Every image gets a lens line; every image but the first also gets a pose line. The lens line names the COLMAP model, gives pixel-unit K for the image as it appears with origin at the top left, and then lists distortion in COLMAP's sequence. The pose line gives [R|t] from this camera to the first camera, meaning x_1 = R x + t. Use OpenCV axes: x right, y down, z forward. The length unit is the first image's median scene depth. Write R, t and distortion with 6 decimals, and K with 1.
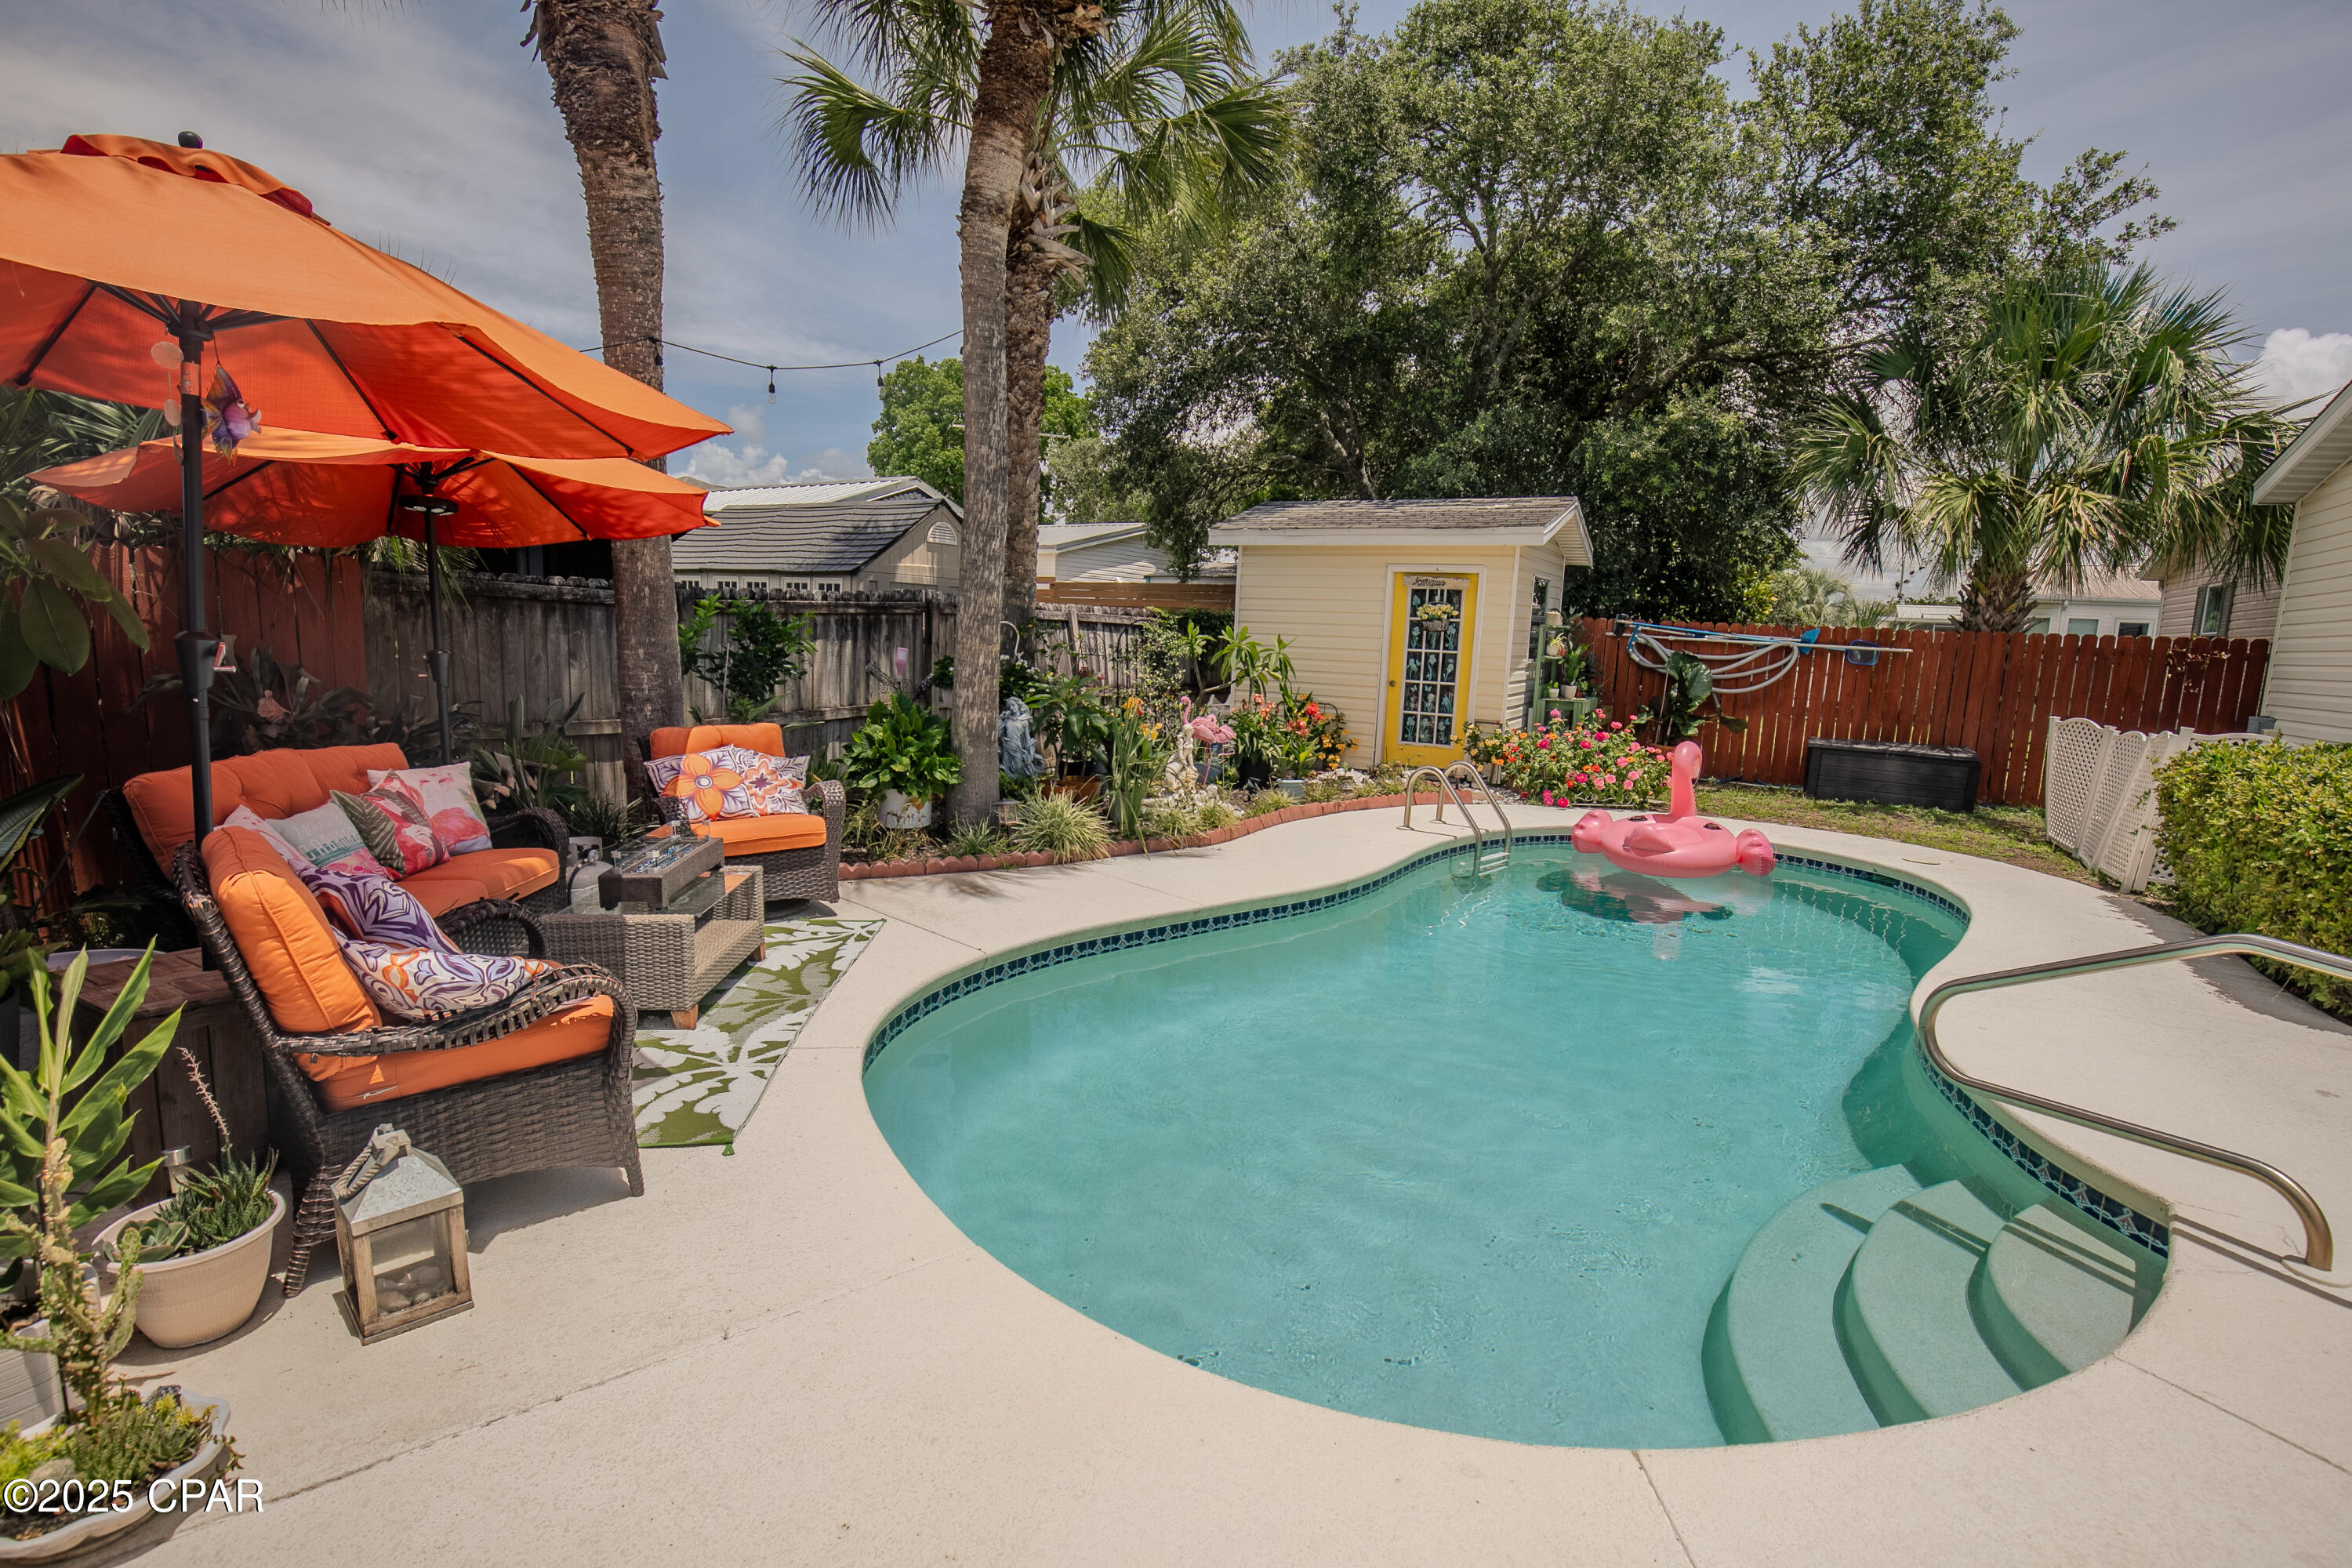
lens RADIAL K [[1119.3, 0, 1173.8], [0, 1119.3, 800.0], [0, 0, 1]] dist [-0.037286, 0.003813]
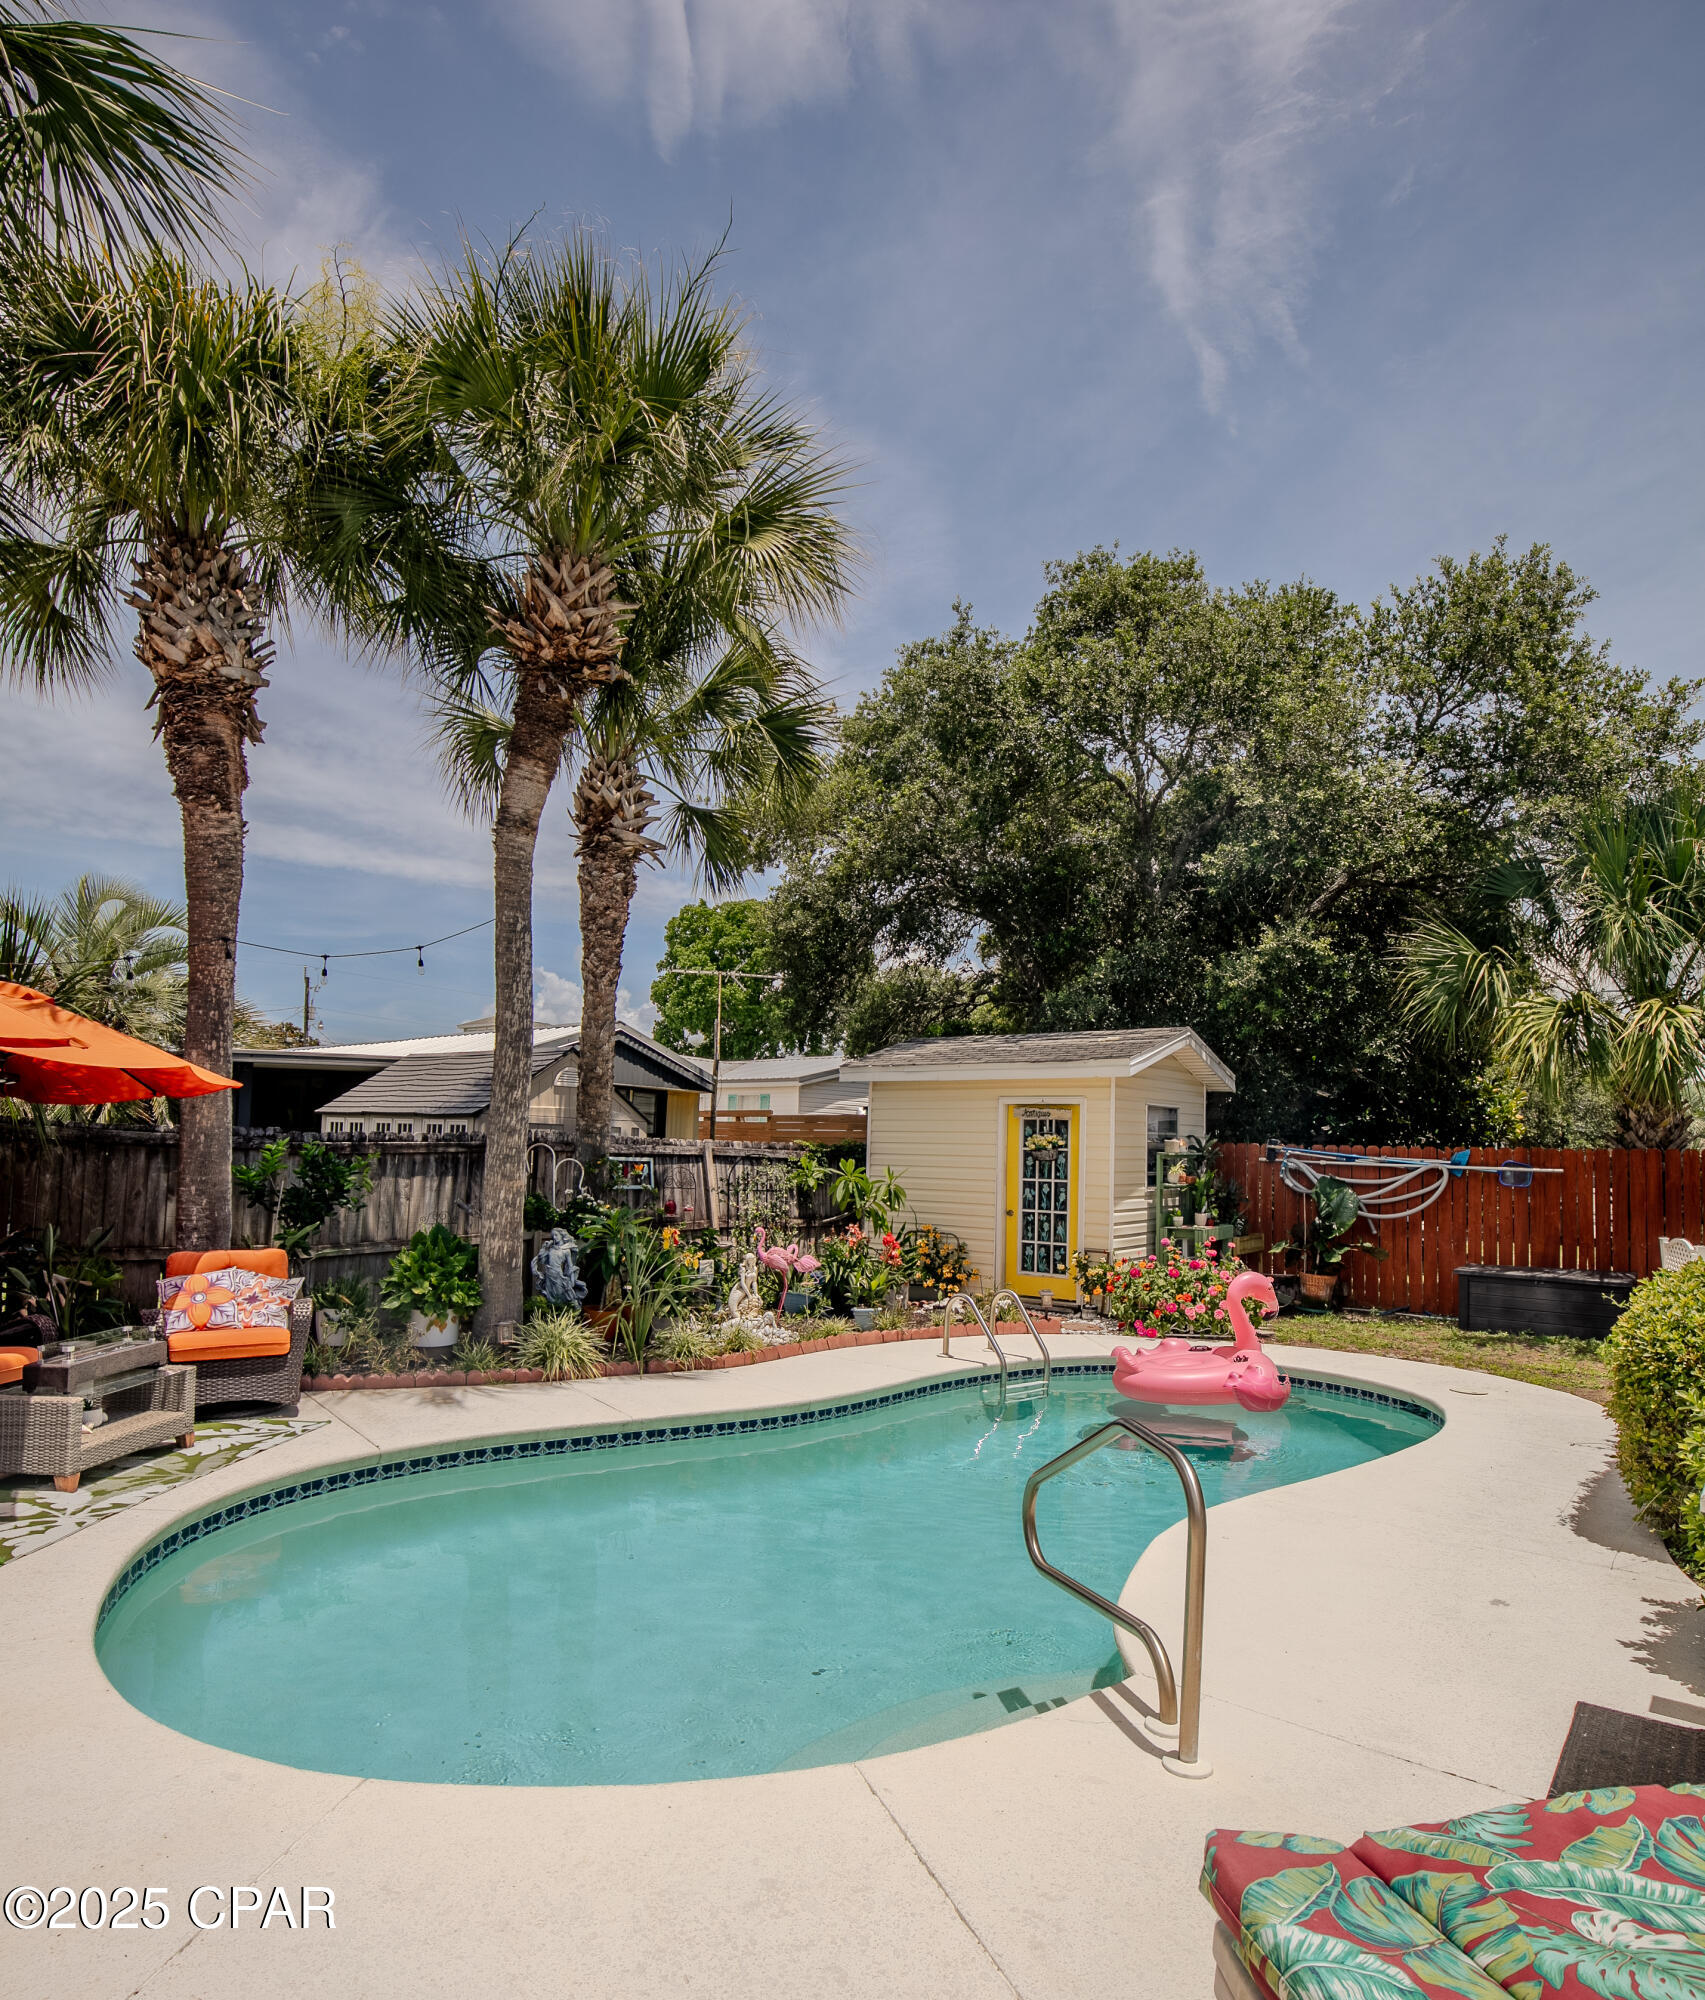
lens RADIAL K [[1194.3, 0, 859.6], [0, 1194.3, 1064.6], [0, 0, 1]] dist [-0.034570, -0.003129]
pose [[0.991063, -0.023159, -0.131372, 0.268949], [-0.007301, 0.973921, -0.226770, 0.013025], [0.133198, 0.225702, 0.965048, -0.107996]]
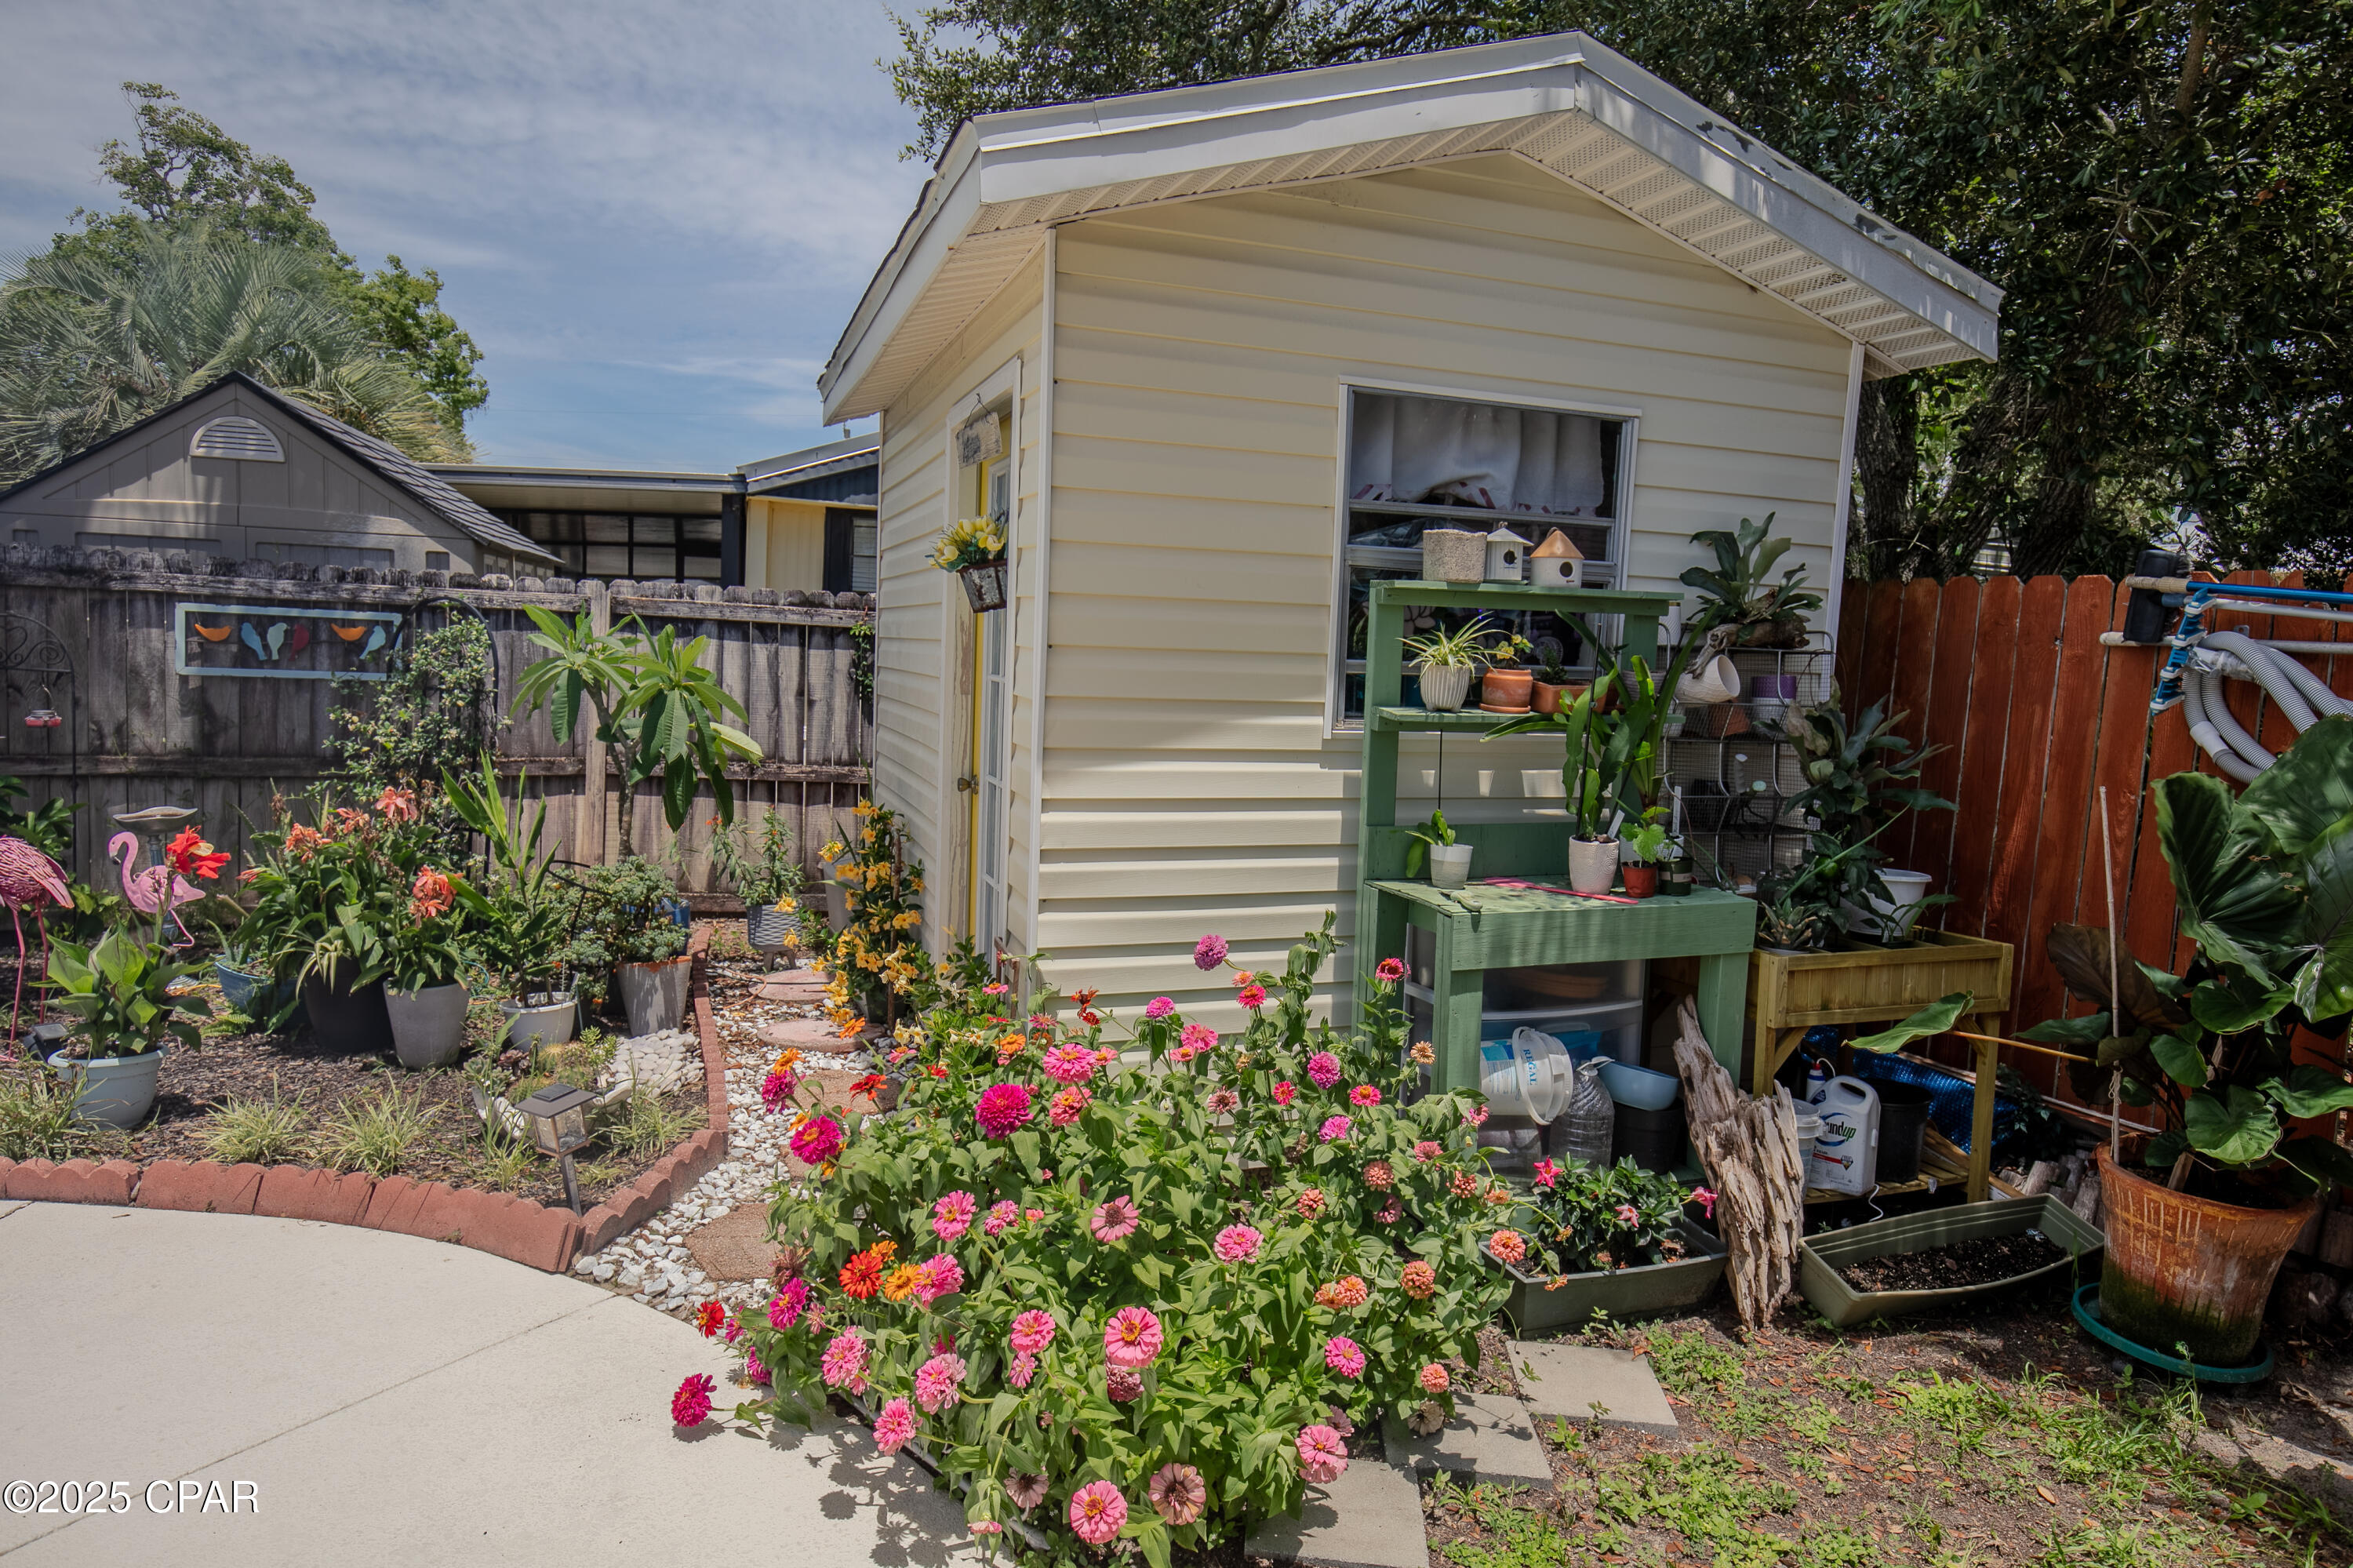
lens RADIAL K [[1359.8, 0, 1177.6], [0, 1359.8, 787.0], [0, 0, 1]] dist [0.001679, 0.000253]
pose [[0.760813, 0.060670, -0.646129, 0.641339], [-0.114007, 0.992632, -0.041036, -0.123242], [0.638879, 0.104884, 0.762124, 0.971476]]
